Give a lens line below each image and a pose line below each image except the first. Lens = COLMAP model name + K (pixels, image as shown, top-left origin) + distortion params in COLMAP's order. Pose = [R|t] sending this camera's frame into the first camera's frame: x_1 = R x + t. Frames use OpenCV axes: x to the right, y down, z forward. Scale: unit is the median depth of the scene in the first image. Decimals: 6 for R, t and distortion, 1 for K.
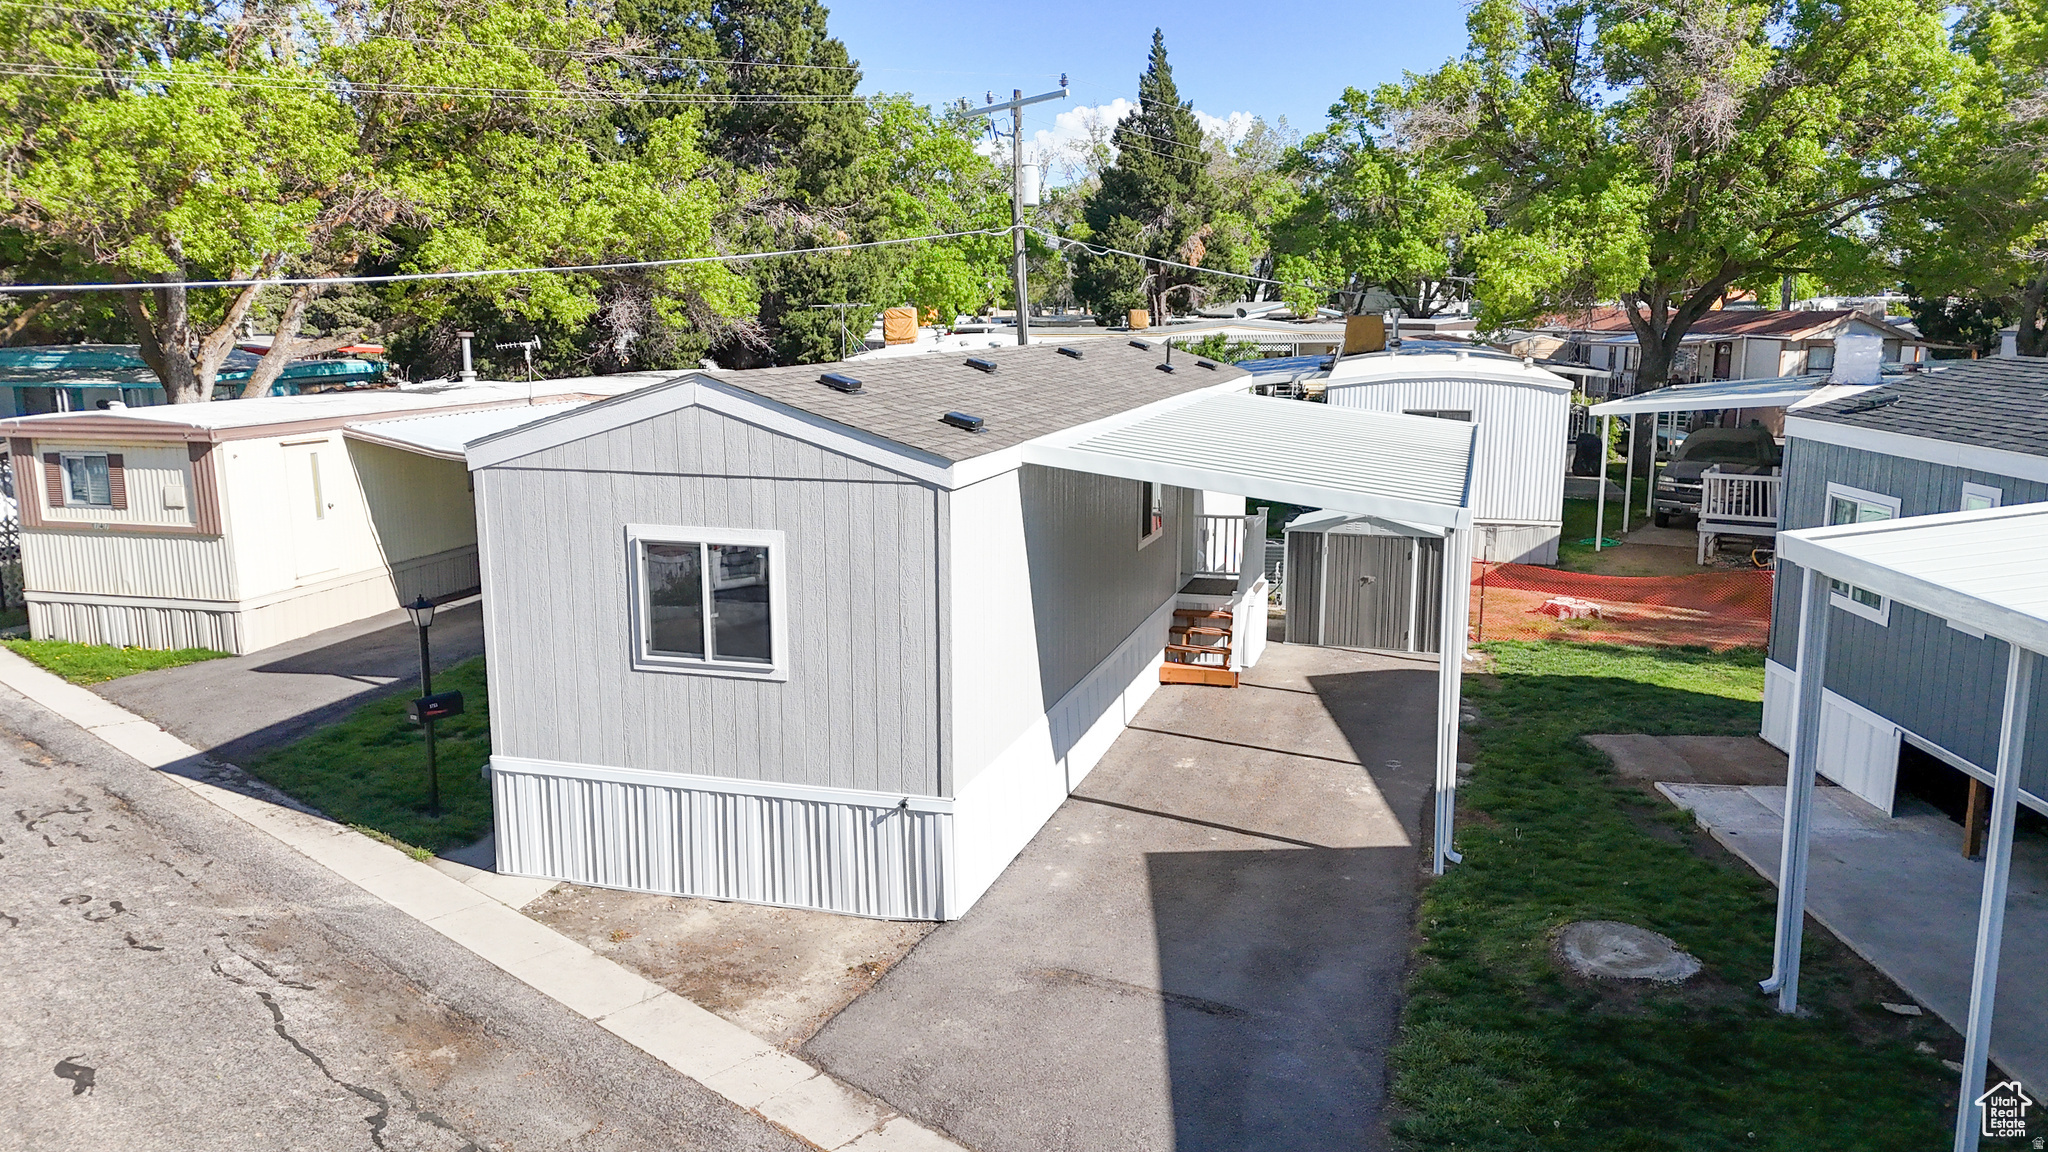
lens RADIAL K [[1511.2, 0, 1028.4], [0, 1511.2, 576.6], [0, 0, 1]] dist [0.032805, -0.003462]
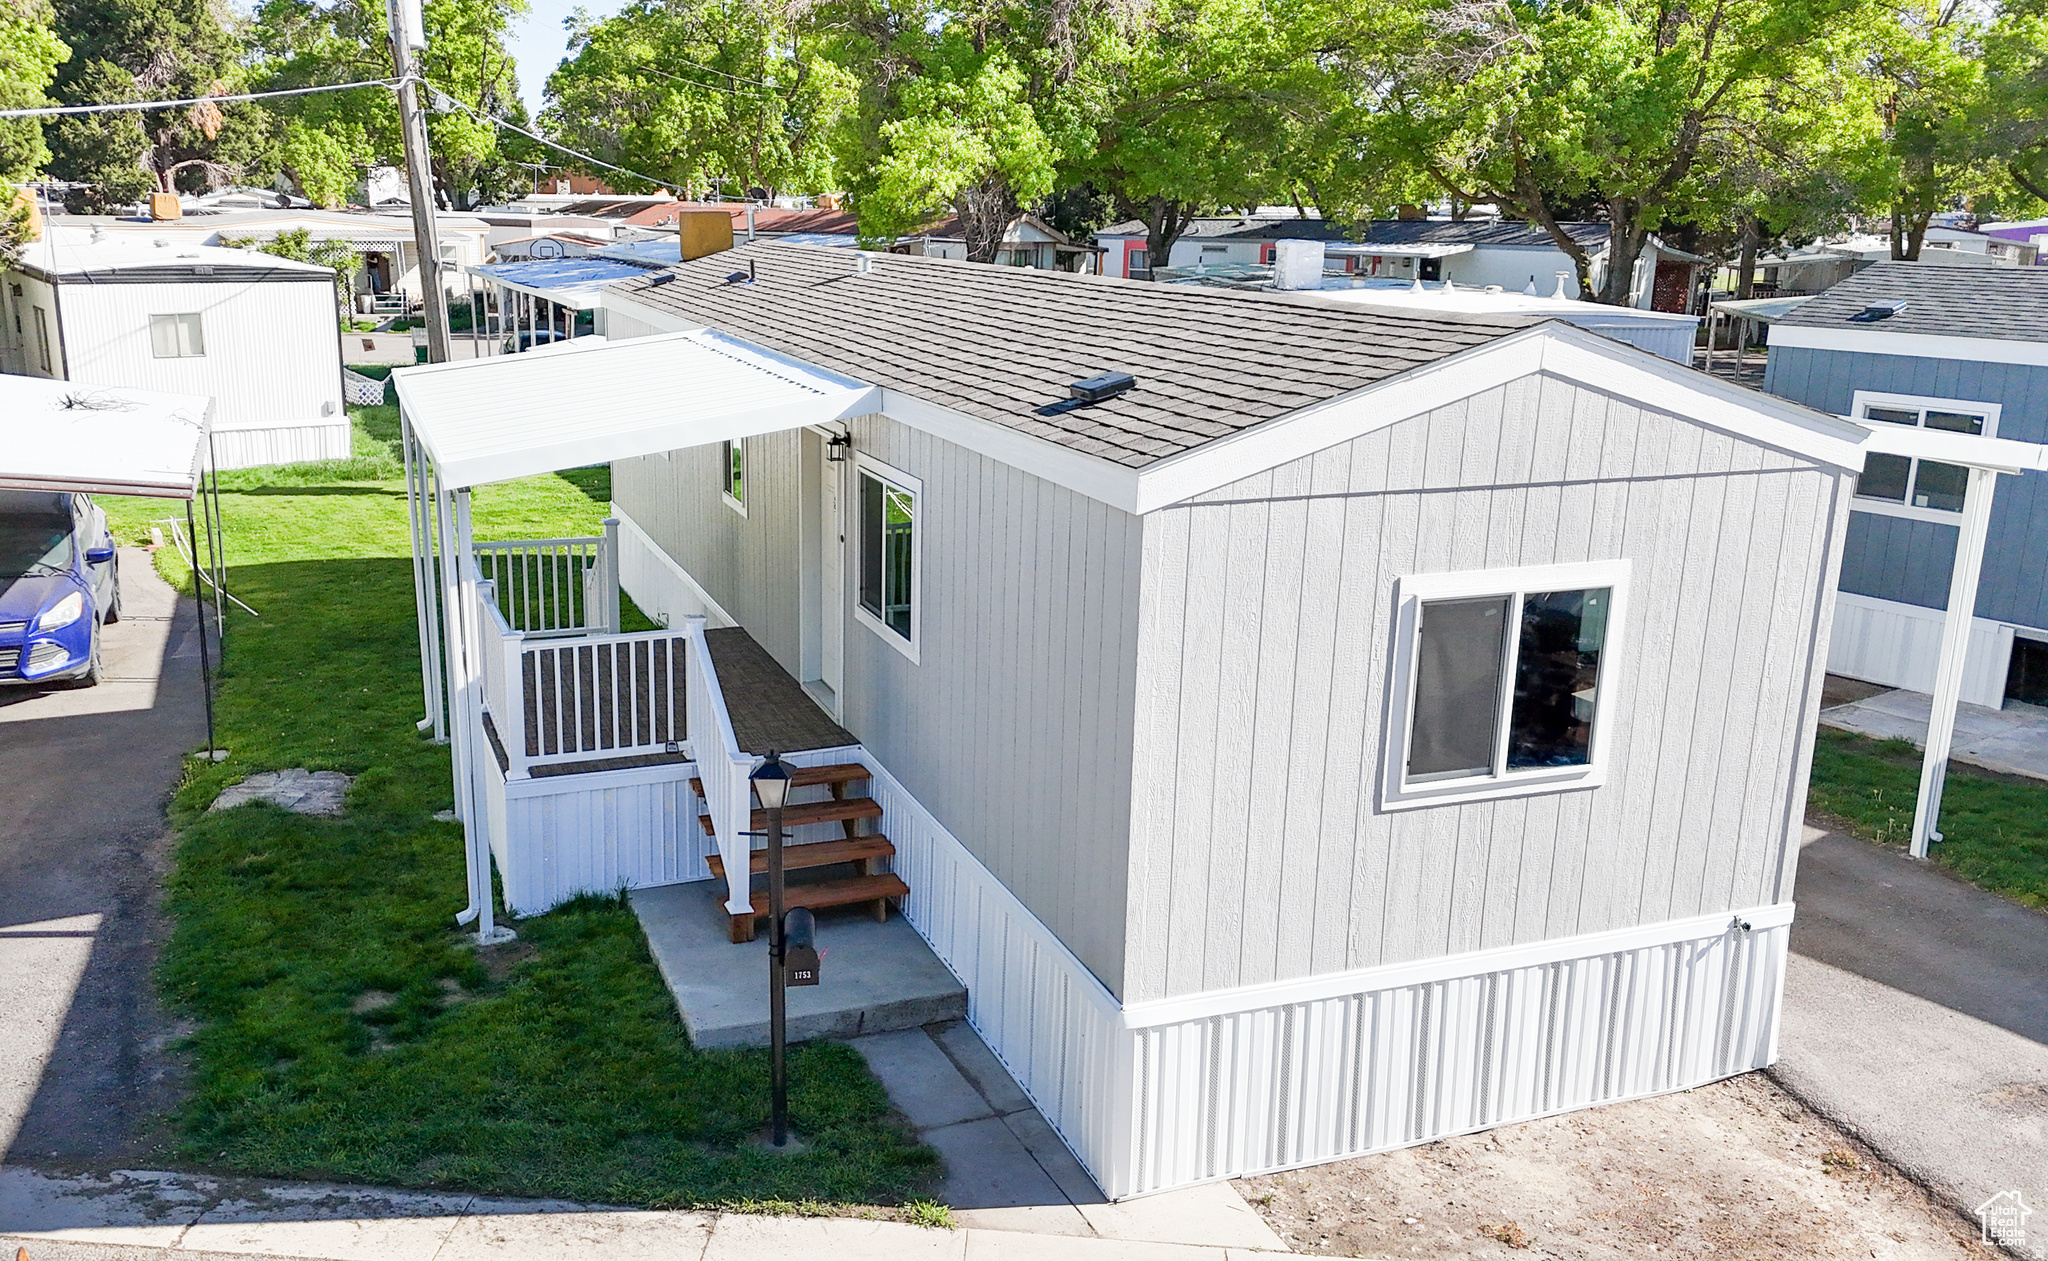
lens RADIAL K [[1663.3, 0, 1020.8], [0, 1663.3, 631.7], [0, 0, 1]] dist [0.067388, -0.002535]
pose [[0.810627, -0.136414, 0.569451, -0.737751], [0.092522, 0.990108, 0.105476, -0.093205], [-0.578207, -0.032815, 0.815230, 0.527961]]
